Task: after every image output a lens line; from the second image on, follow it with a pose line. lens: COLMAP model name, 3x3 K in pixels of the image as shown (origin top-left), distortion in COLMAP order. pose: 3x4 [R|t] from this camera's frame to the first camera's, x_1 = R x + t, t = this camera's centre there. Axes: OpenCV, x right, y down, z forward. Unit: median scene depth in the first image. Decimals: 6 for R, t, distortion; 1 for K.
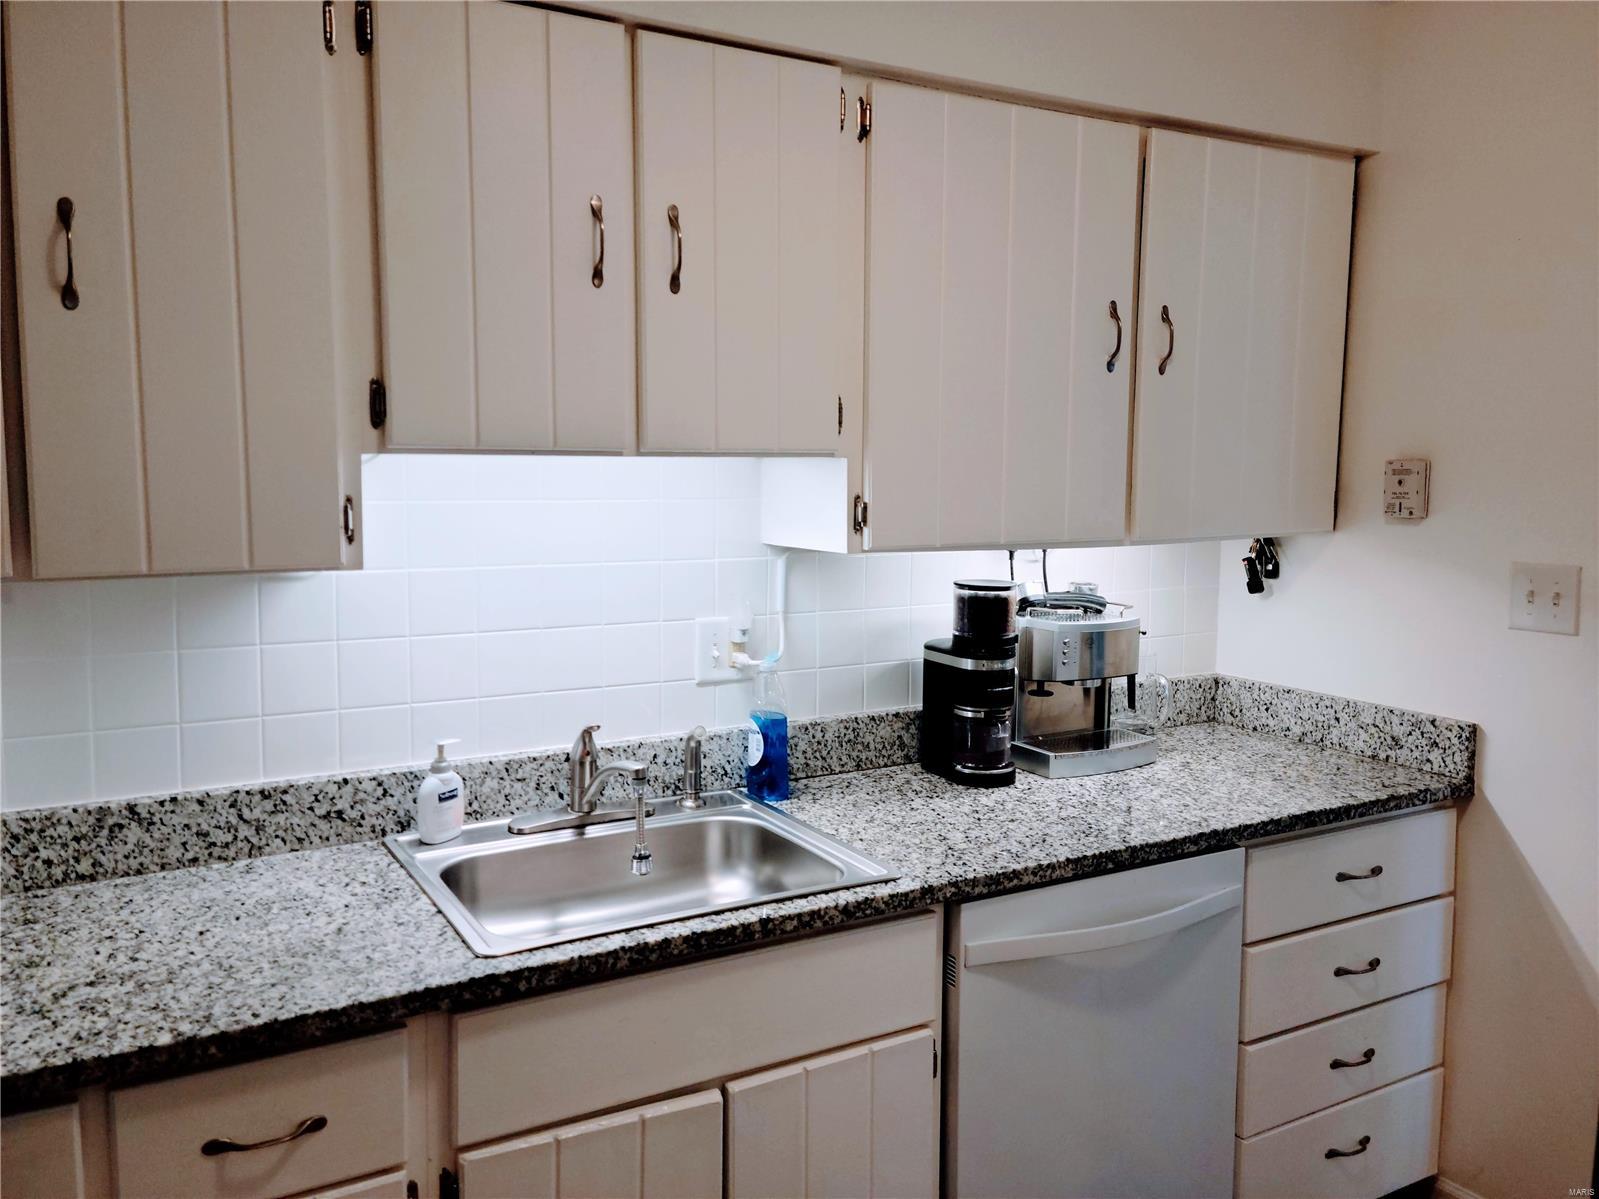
lens RADIAL K [[1270.6, 0, 802.1], [0, 1270.6, 593.8], [0, 0, 1]] dist [0.080193, -0.005275]
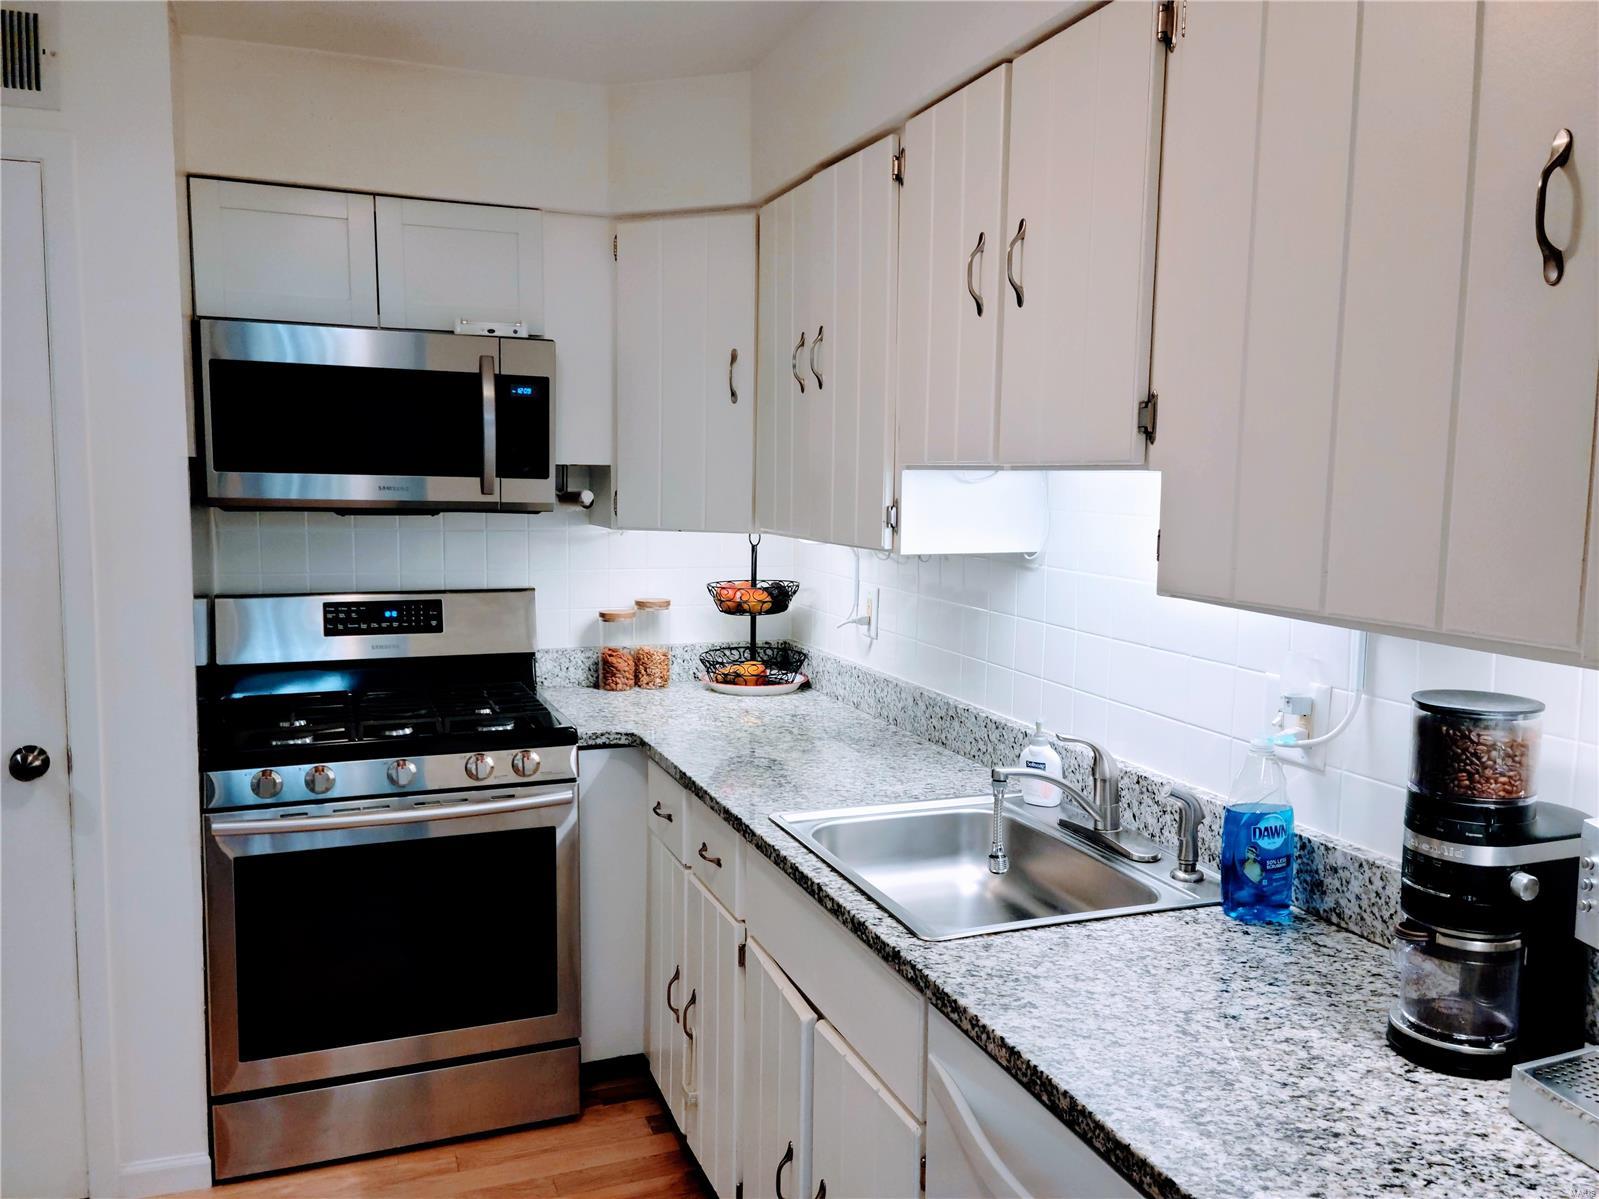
lens RADIAL K [[1270.6, 0, 801.7], [0, 1270.6, 600.6], [0, 0, 1]] dist [0.080193, -0.005275]
pose [[-0.165852, 0.089514, -0.982080, 0.916497], [-0.120436, 0.986578, 0.110263, -0.095760], [0.978769, 0.136565, -0.152845, 0.989822]]
